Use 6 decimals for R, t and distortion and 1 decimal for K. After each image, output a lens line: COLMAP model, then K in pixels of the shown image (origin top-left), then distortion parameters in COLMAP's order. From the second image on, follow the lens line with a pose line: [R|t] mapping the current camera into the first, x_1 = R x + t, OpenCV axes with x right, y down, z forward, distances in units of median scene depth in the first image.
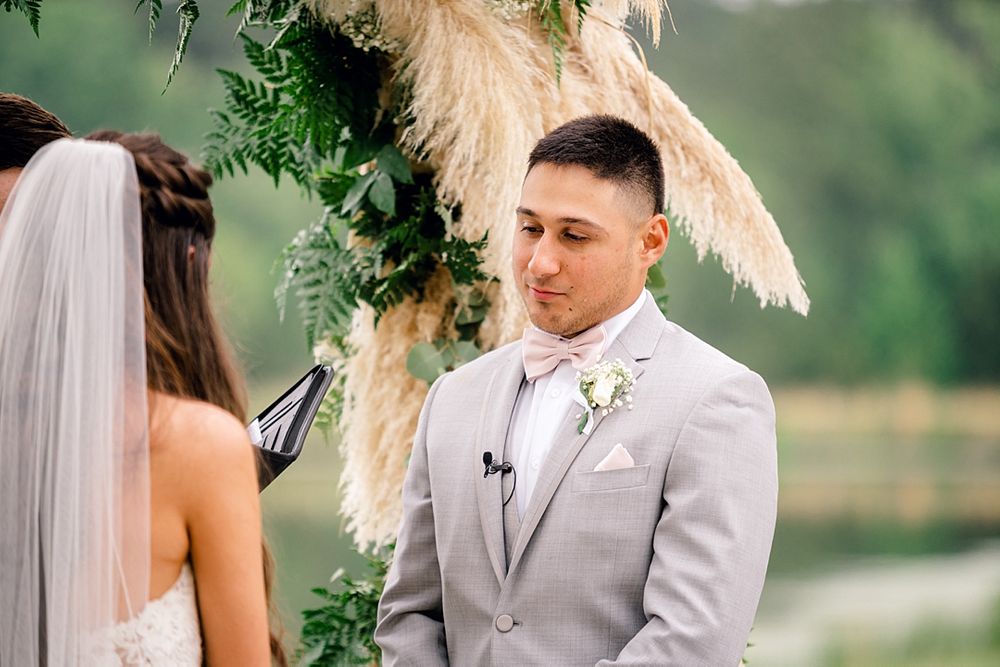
lens RADIAL K [[5731.3, 0, 500.0], [0, 5731.3, 333.5], [0, 0, 1]] dist [0.010871, -5.889383]
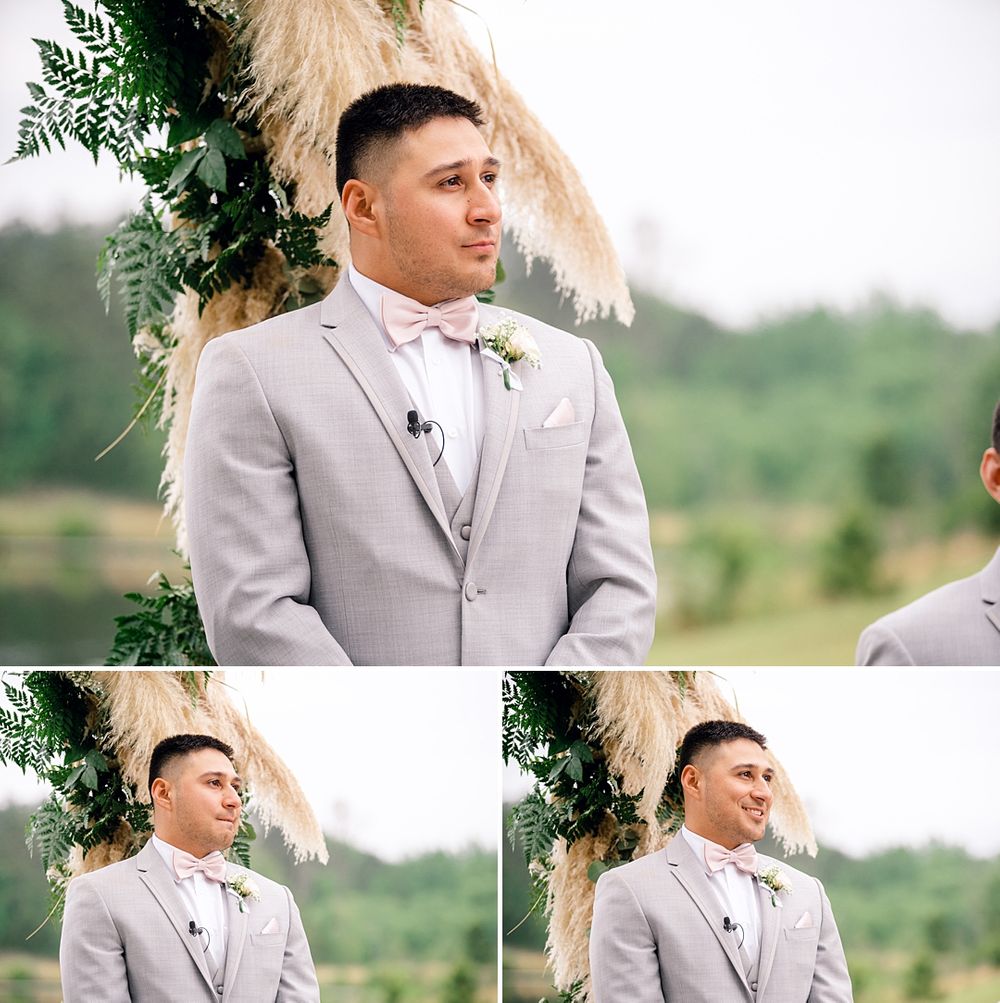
lens RADIAL K [[3465.3, 0, 500.0], [0, 3465.3, 501.5], [0, 0, 1]] dist [-0.136751, 3.778204]
pose [[0.992996, 0.015748, 0.117091, -0.038772], [-0.015782, 0.999875, -0.000643, 0.029068], [-0.117086, -0.001209, 0.993121, 0.430241]]
